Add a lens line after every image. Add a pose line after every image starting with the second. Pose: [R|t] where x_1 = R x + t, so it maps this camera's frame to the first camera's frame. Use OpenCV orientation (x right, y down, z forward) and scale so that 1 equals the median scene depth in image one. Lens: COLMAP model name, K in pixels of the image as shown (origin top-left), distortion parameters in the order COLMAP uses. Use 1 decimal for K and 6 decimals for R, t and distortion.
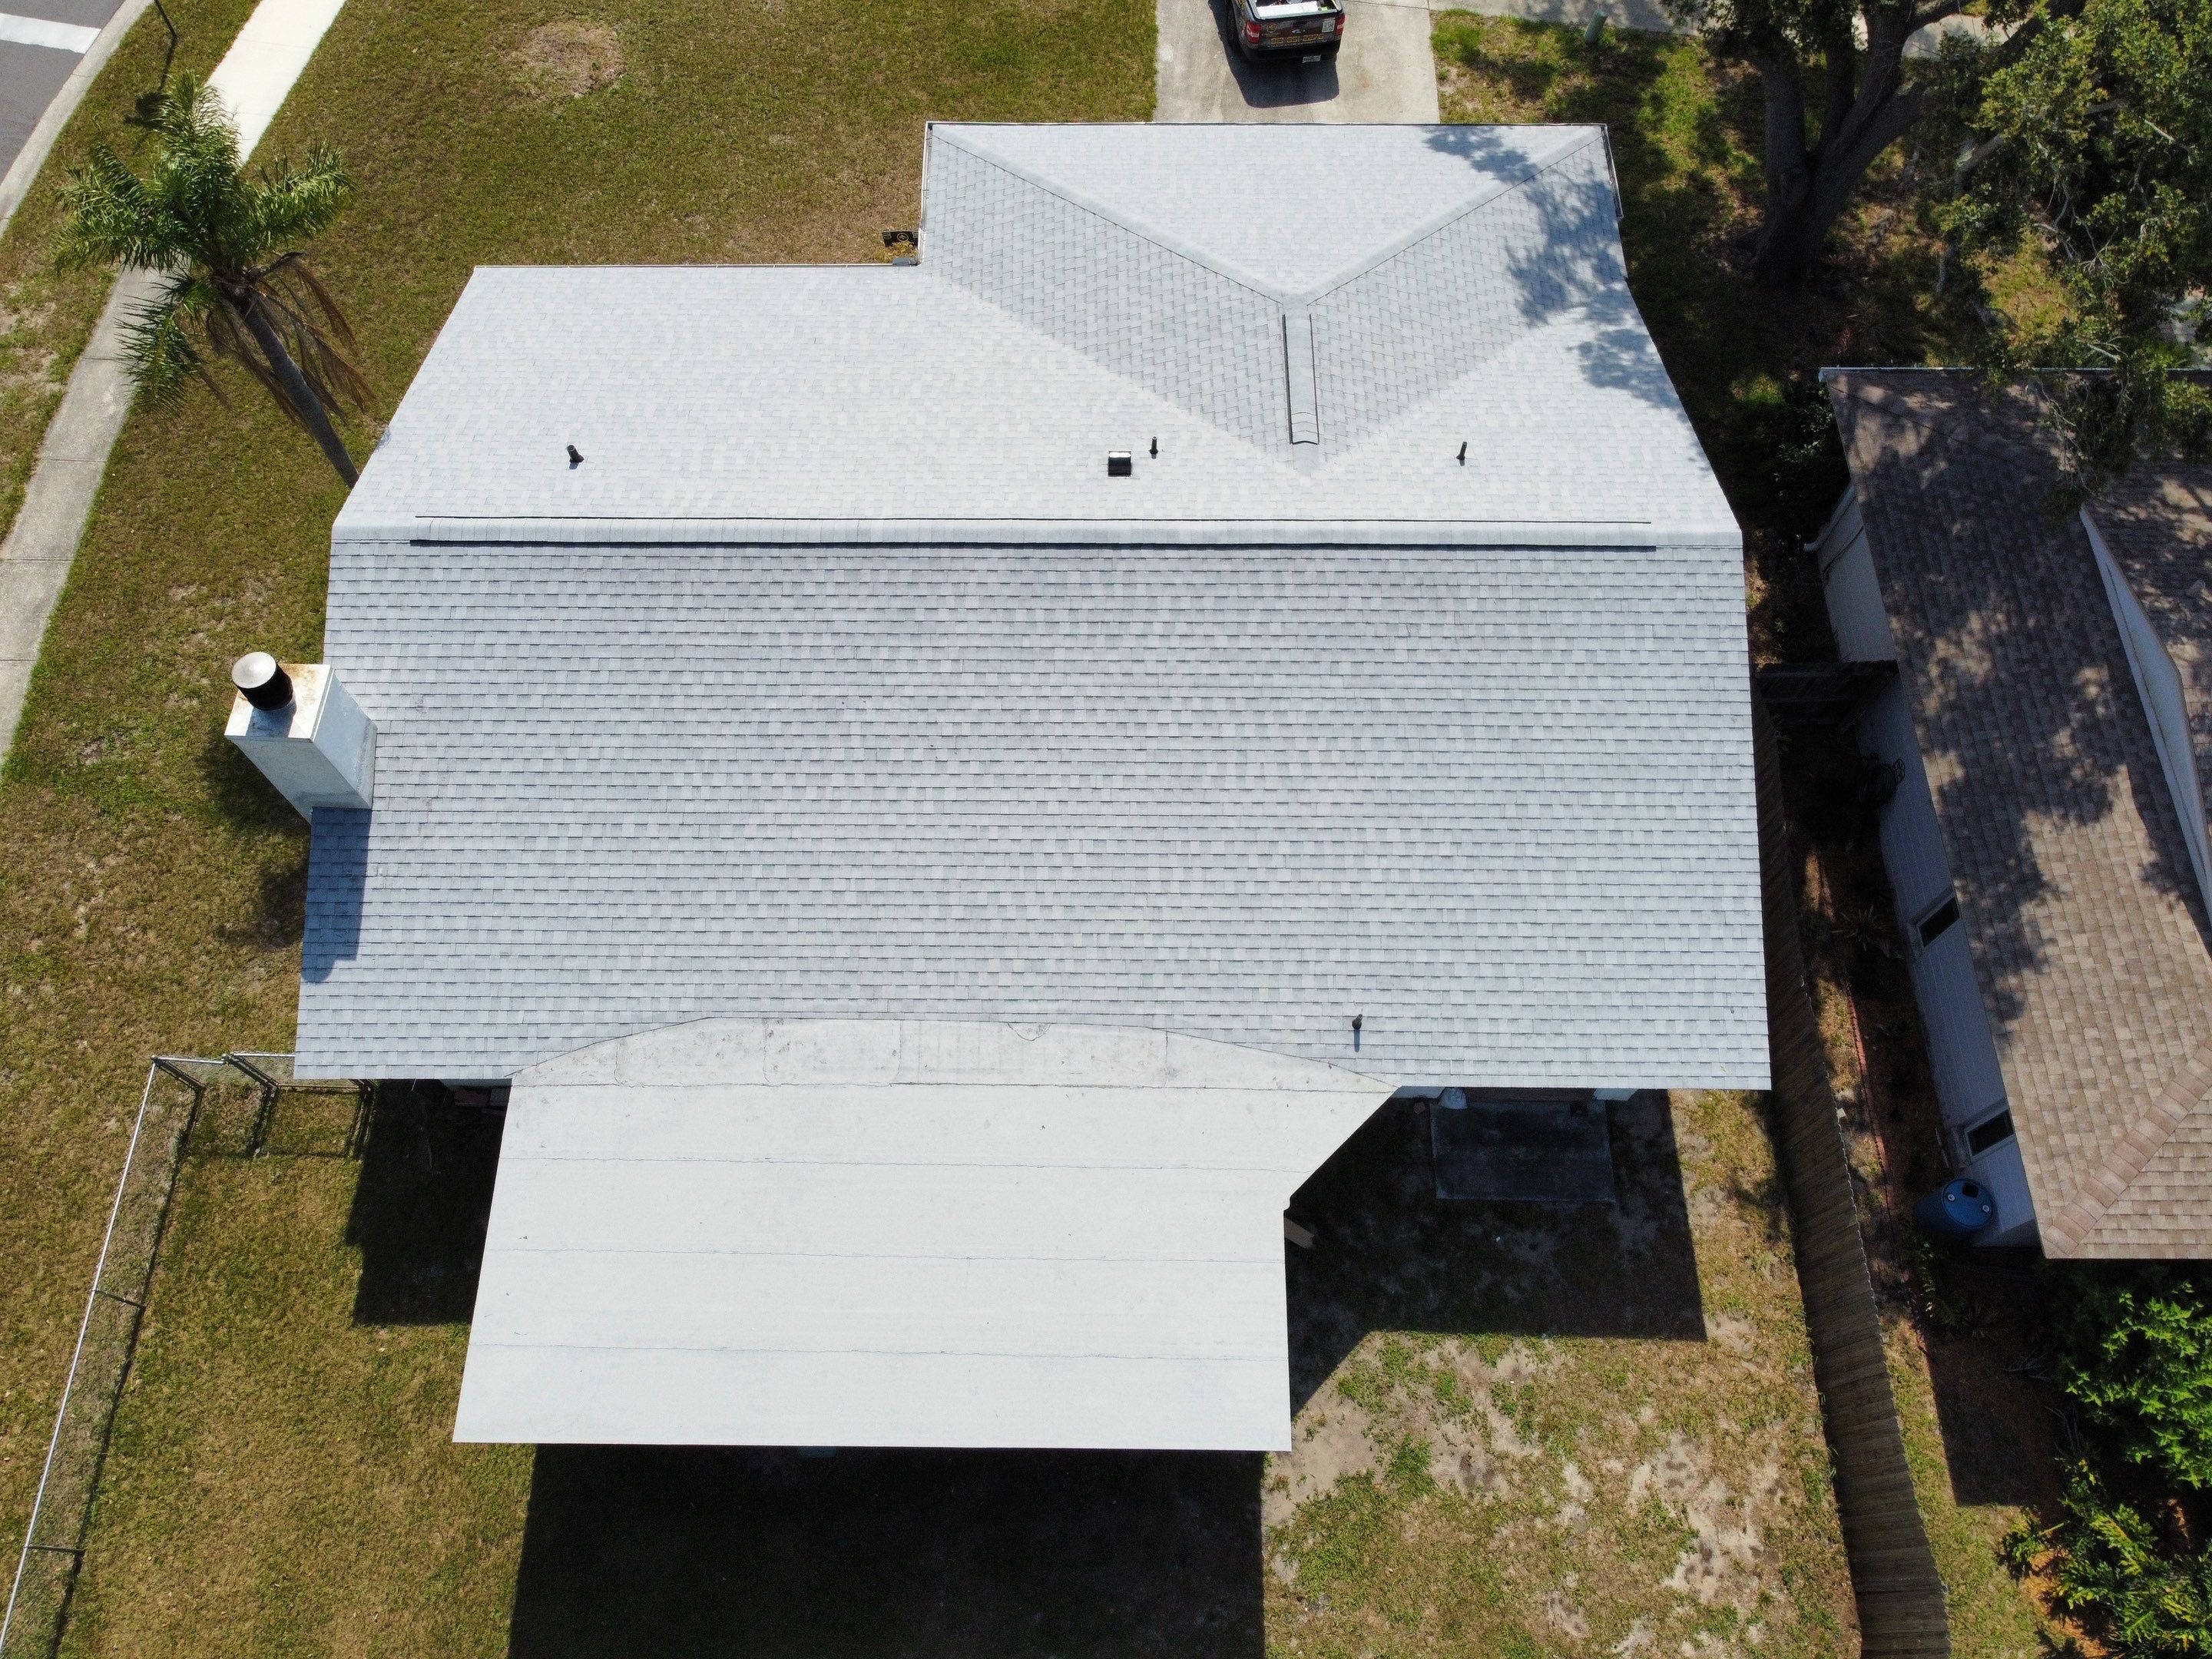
lens RADIAL K [[1687.6, 0, 1079.9], [0, 1687.6, 801.1], [0, 0, 1]] dist [0.002000, -0.003832]
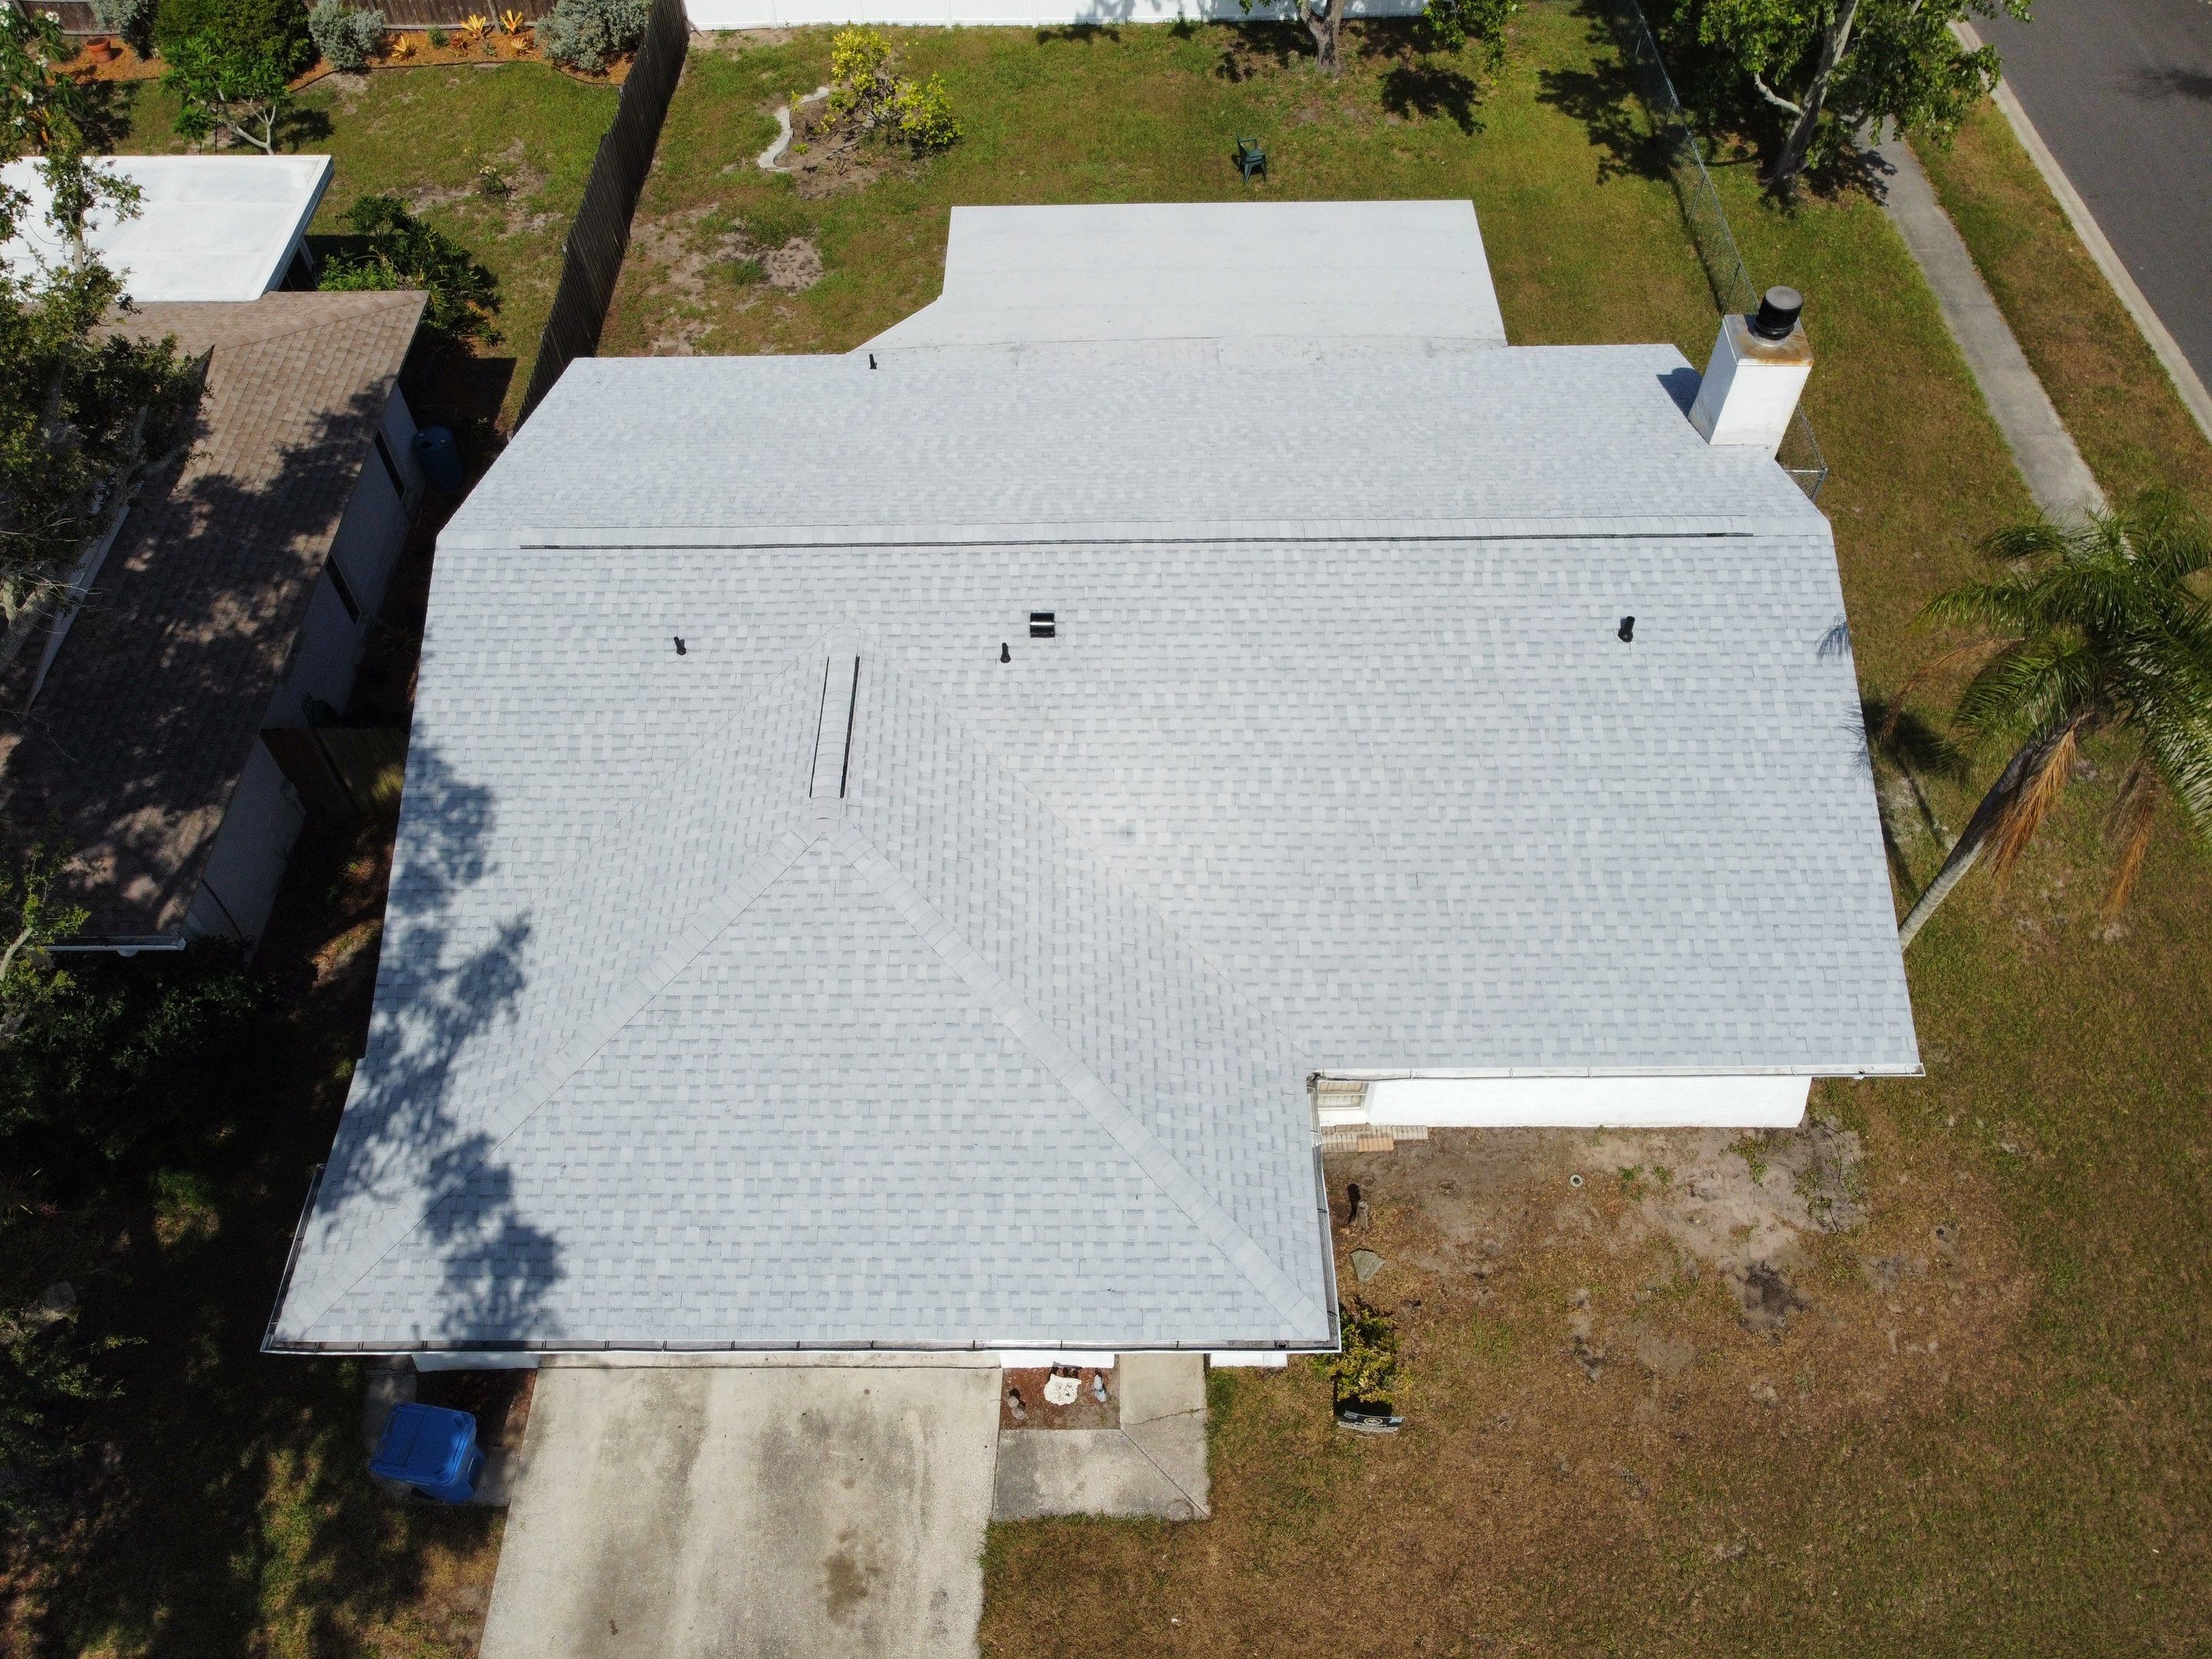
lens RADIAL K [[1687.6, 0, 1075.1], [0, 1687.6, 809.6], [0, 0, 1]] dist [0.002000, -0.003832]
pose [[-0.999808, 0.014425, 0.013283, -0.005414], [0.005856, -0.426862, 0.904298, -1.146553], [0.018714, 0.904202, 0.426695, 0.719774]]
